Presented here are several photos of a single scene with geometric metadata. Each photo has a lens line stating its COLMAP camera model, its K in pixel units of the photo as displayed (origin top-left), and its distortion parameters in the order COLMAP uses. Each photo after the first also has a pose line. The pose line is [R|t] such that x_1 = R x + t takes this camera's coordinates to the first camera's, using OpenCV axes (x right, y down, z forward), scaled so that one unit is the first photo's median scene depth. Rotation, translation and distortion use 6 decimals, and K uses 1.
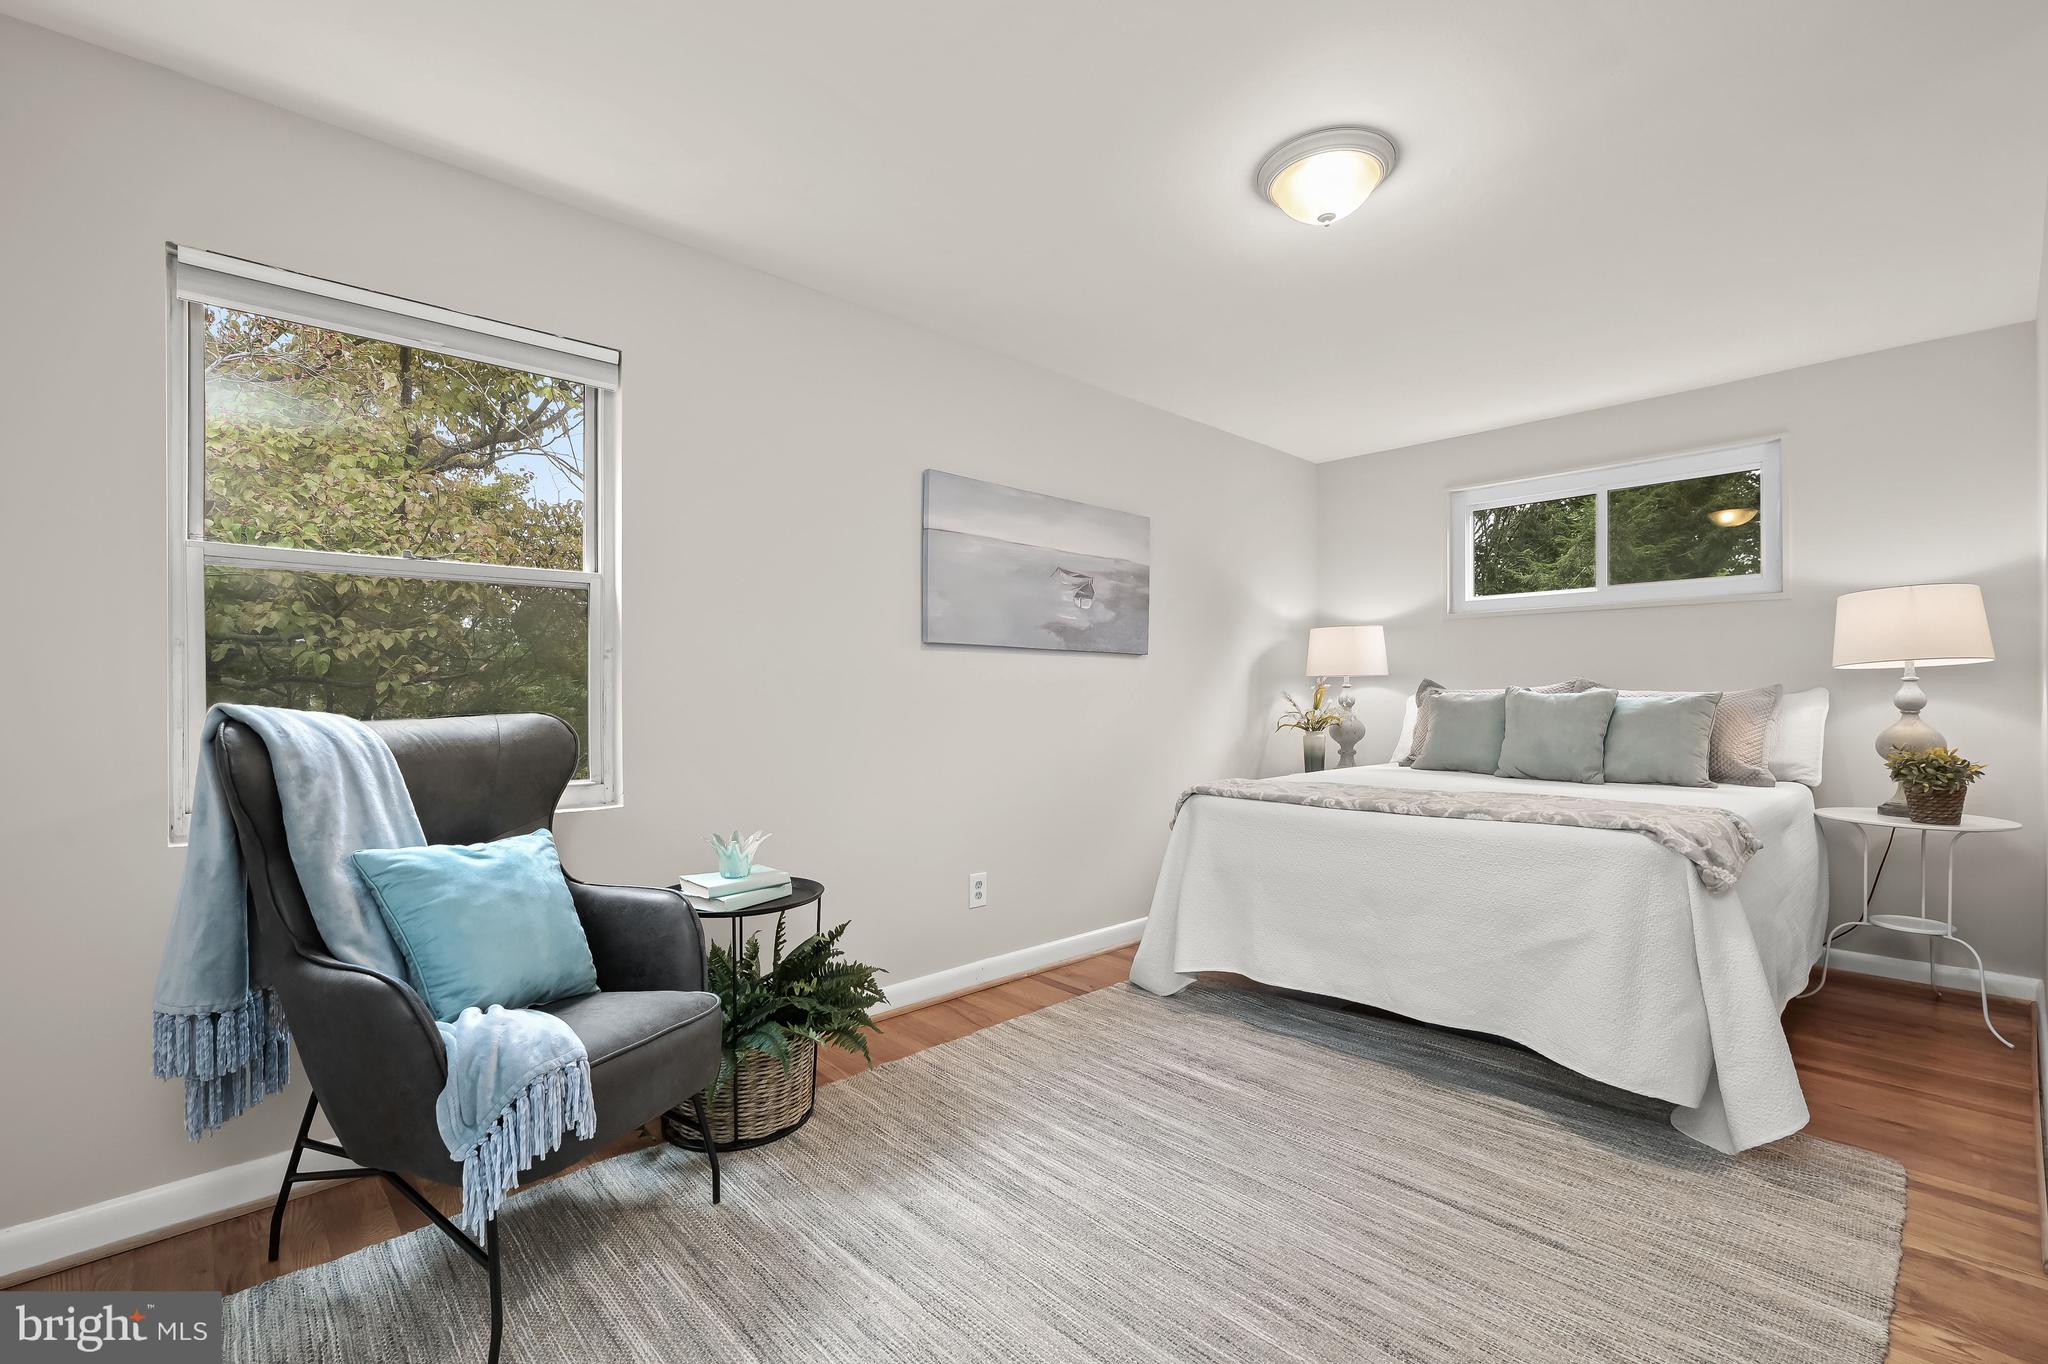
lens RADIAL K [[908.3, 0, 1034.6], [0, 908.3, 682.5], [0, 0, 1]] dist [-0.001728, 0.000129]
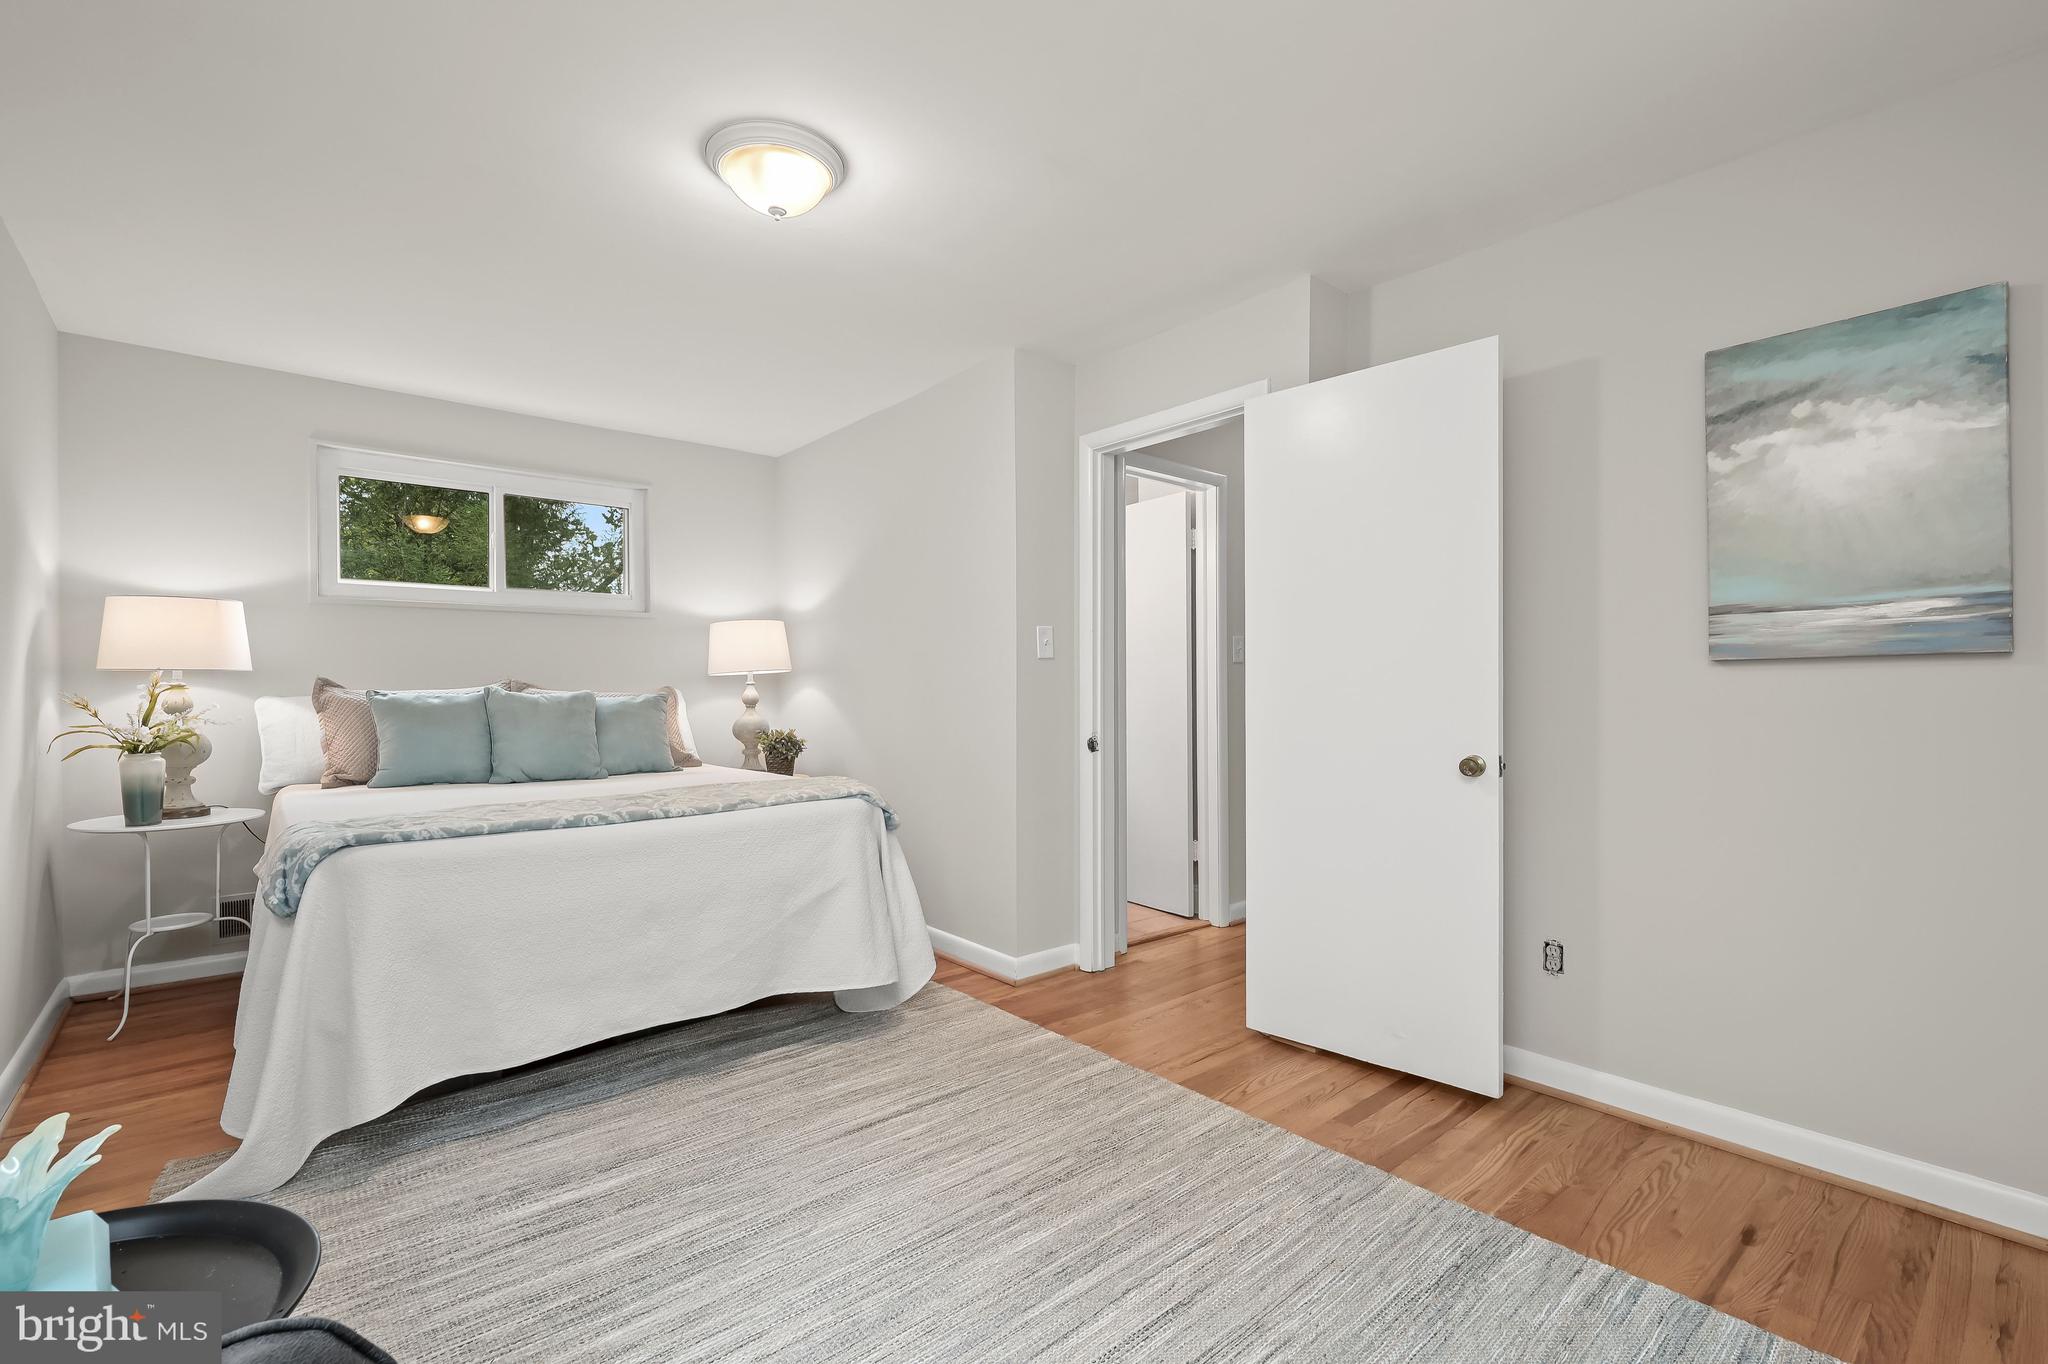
lens RADIAL K [[908.3, 0, 1034.6], [0, 908.3, 682.5], [0, 0, 1]] dist [-0.001728, 0.000129]
pose [[0.041430, 0.010566, 0.999086, -0.543184], [-0.008929, 0.999908, -0.010204, 0.006442], [-0.999102, -0.008498, 0.041520, 0.559245]]
